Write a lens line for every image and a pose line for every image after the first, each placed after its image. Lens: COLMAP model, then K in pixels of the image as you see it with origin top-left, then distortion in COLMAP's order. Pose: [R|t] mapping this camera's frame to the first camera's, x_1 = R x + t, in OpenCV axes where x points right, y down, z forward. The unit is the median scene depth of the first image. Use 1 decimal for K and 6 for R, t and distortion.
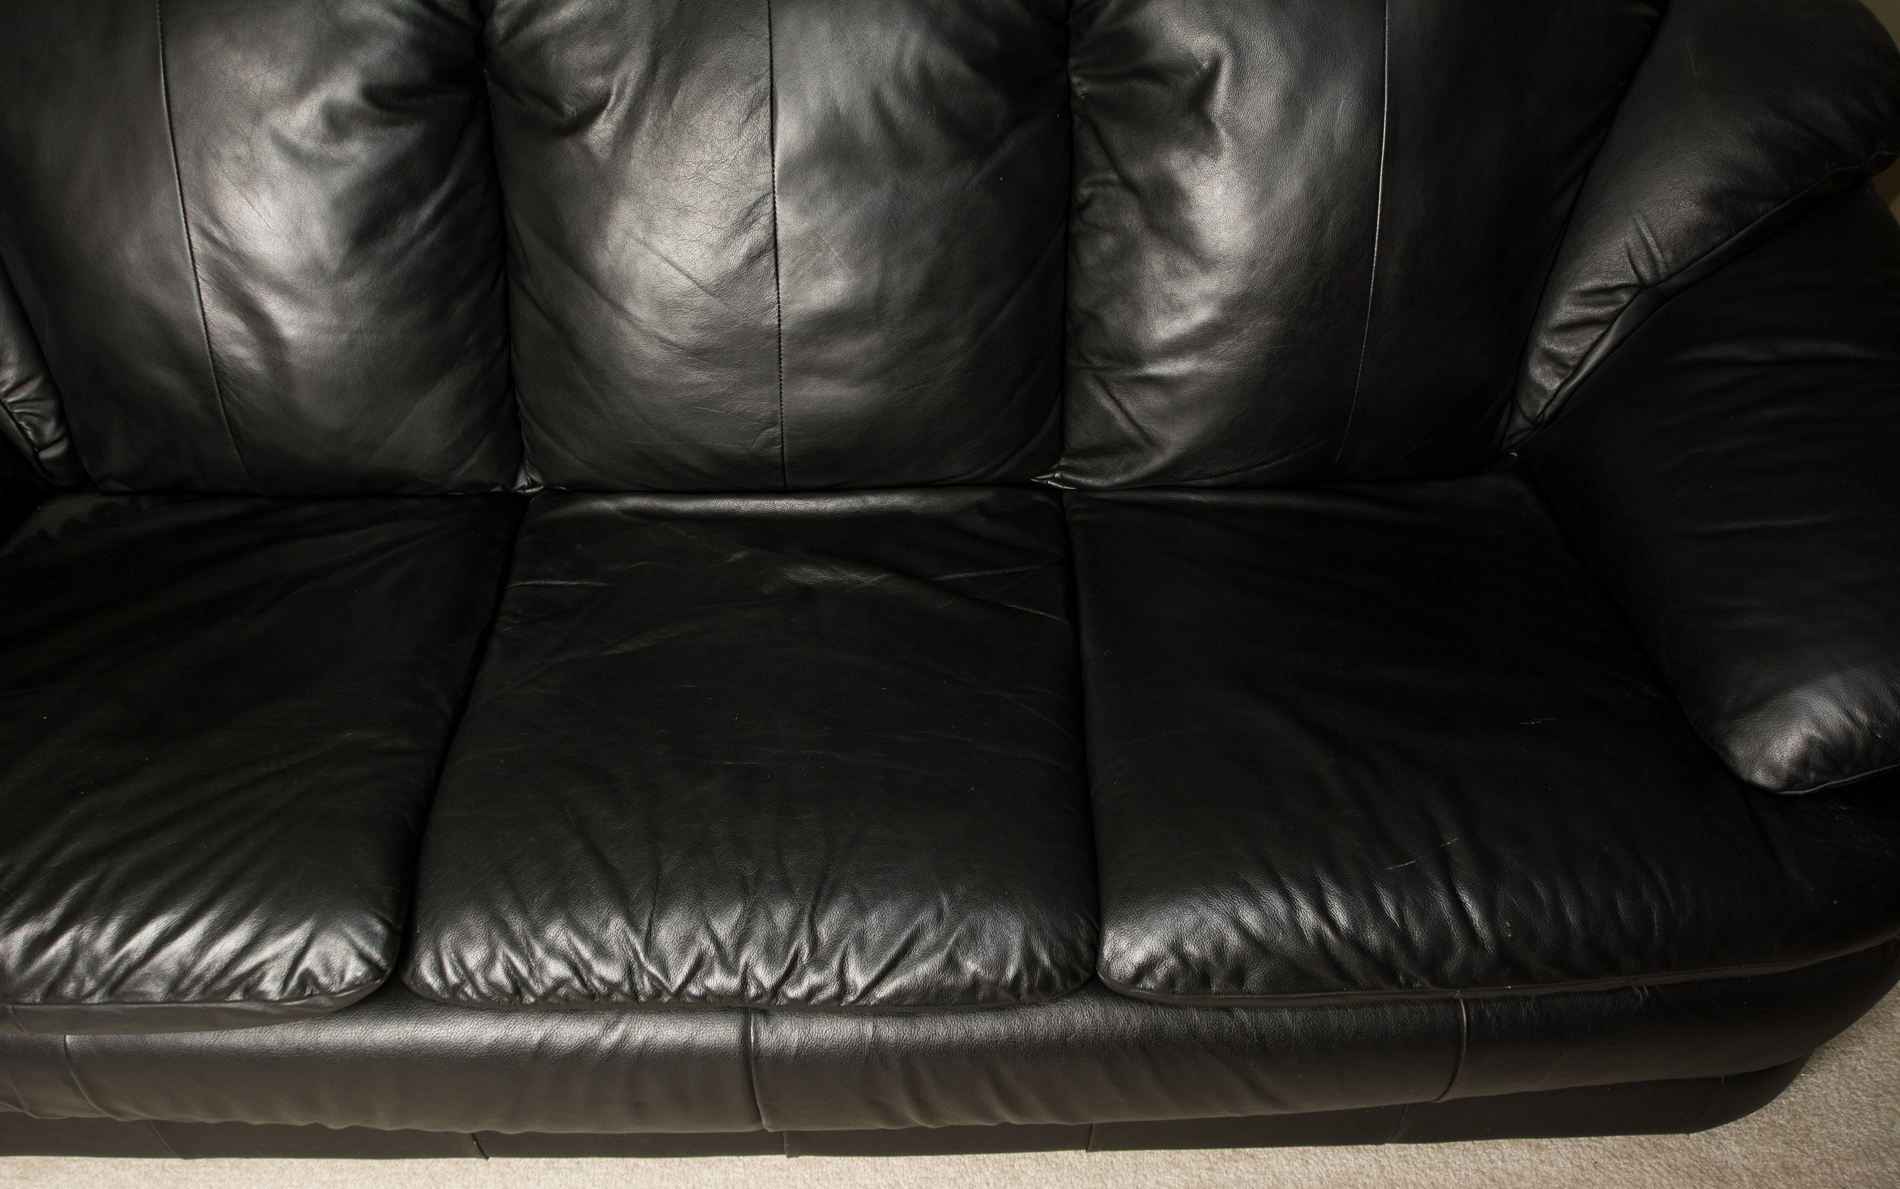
lens RADIAL K [[1517.9, 0, 922.2], [0, 1517.9, 595.3], [0, 0, 1]] dist [-0.056765, 0.012123]
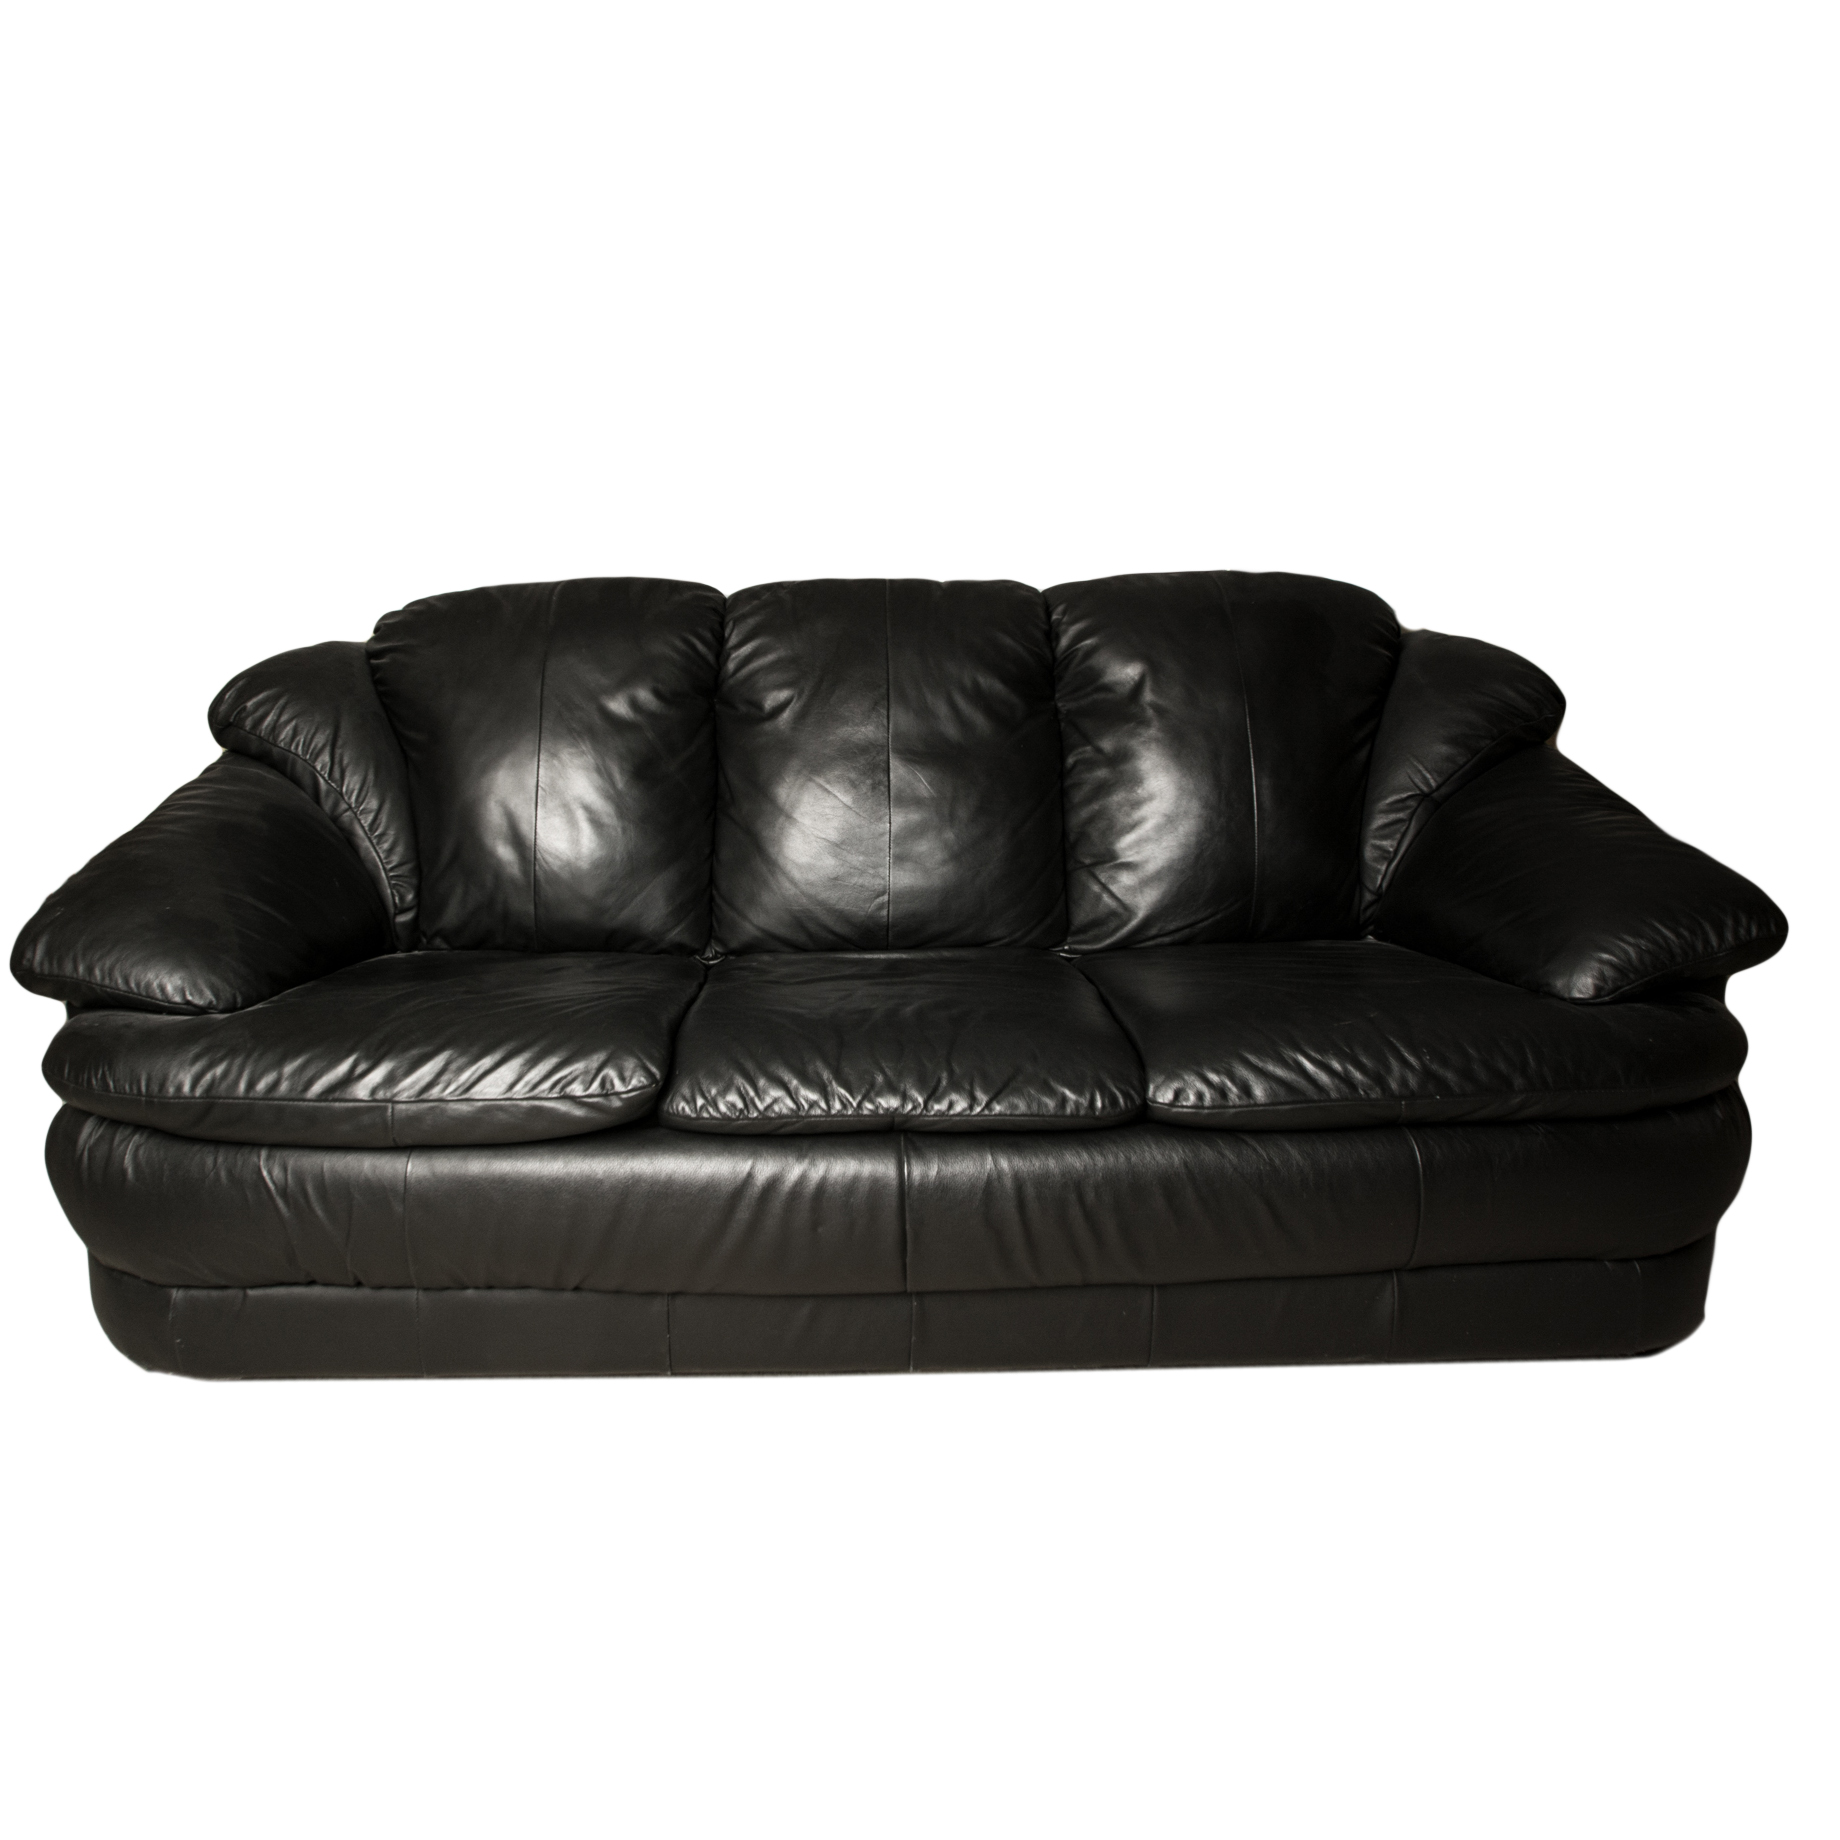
lens RADIAL K [[1253.0, 0, 853.6], [0, 1253.0, 823.5], [0, 0, 1]] dist [-0.016845, 0.001374]
pose [[0.999937, -0.008982, -0.006670, -0.123273], [0.003839, 0.835463, -0.549534, 0.548221], [0.010508, 0.549474, 0.835445, -0.114447]]
